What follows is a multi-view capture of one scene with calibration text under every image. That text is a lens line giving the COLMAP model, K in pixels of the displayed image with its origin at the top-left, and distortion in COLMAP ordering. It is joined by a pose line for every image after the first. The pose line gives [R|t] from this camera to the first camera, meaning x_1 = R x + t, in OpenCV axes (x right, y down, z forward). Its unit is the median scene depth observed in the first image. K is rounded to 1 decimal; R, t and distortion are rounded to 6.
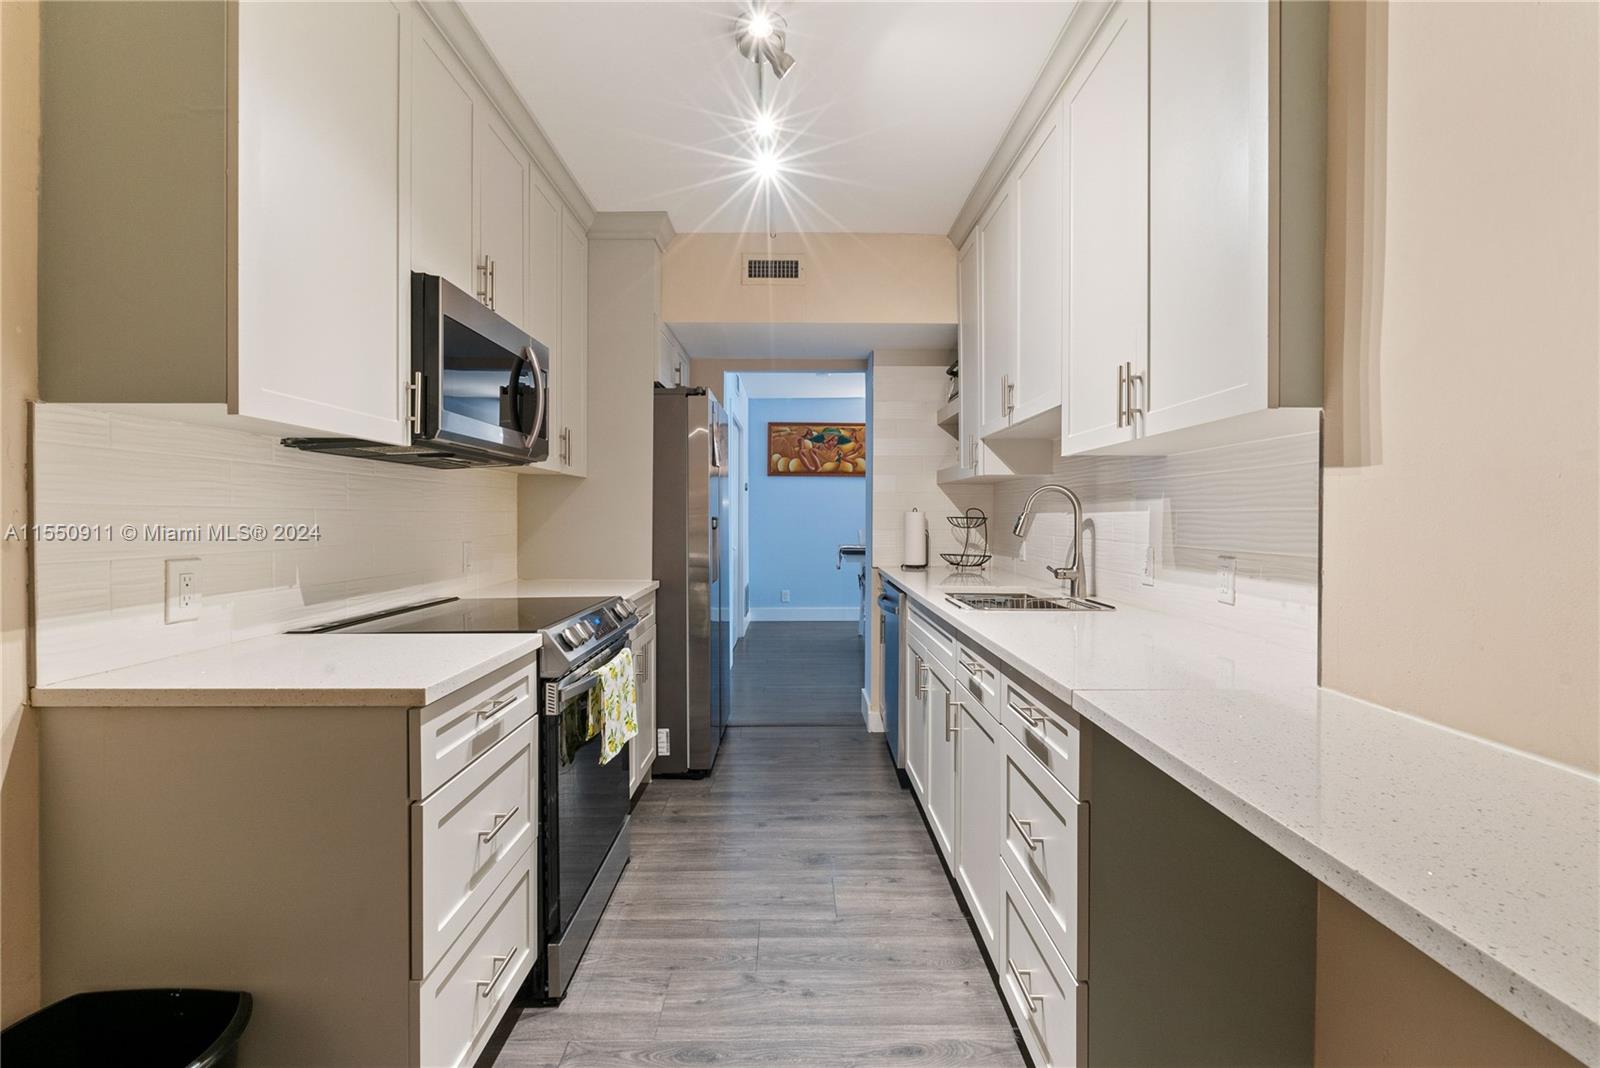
lens RADIAL K [[702.5, 0, 801.1], [0, 702.5, 524.1], [0, 0, 1]] dist [-0.000703, -0.001315]
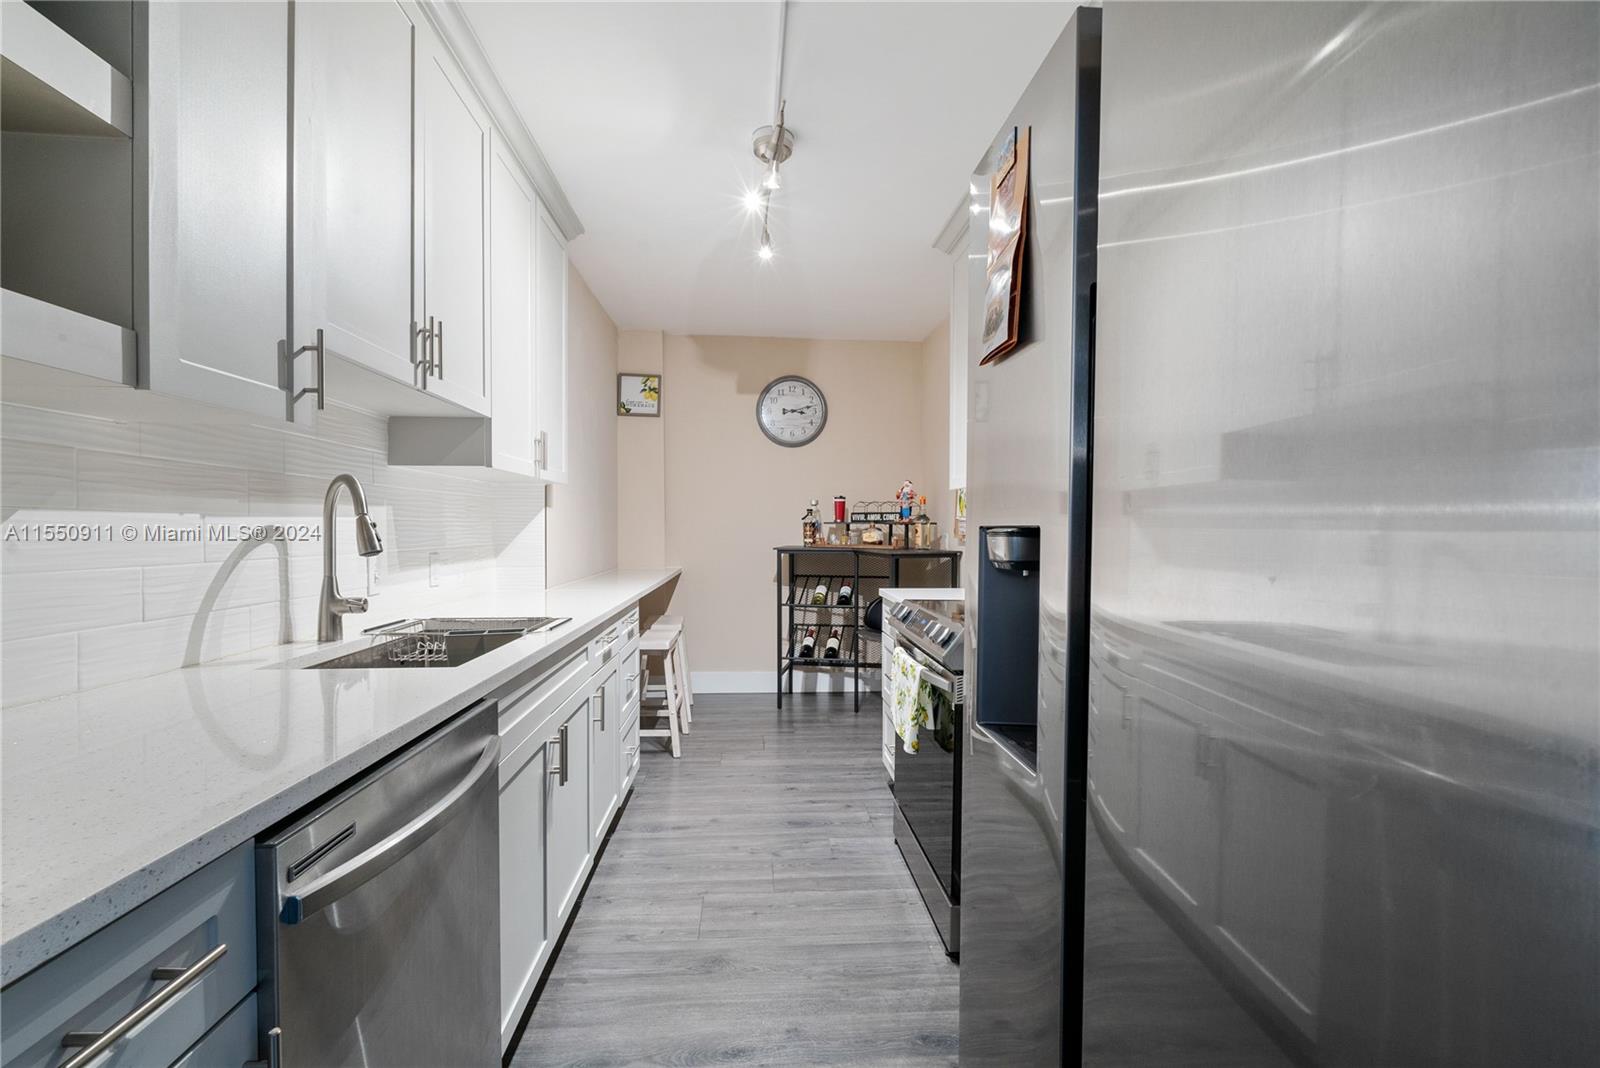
lens RADIAL K [[702.5, 0, 799.6], [0, 702.5, 532.9], [0, 0, 1]] dist [-0.000703, -0.001315]
pose [[-0.998272, -0.004990, -0.058556, -0.028250], [-0.005962, 0.999847, 0.016430, -0.016678], [0.058465, 0.016751, -0.998149, 1.903337]]
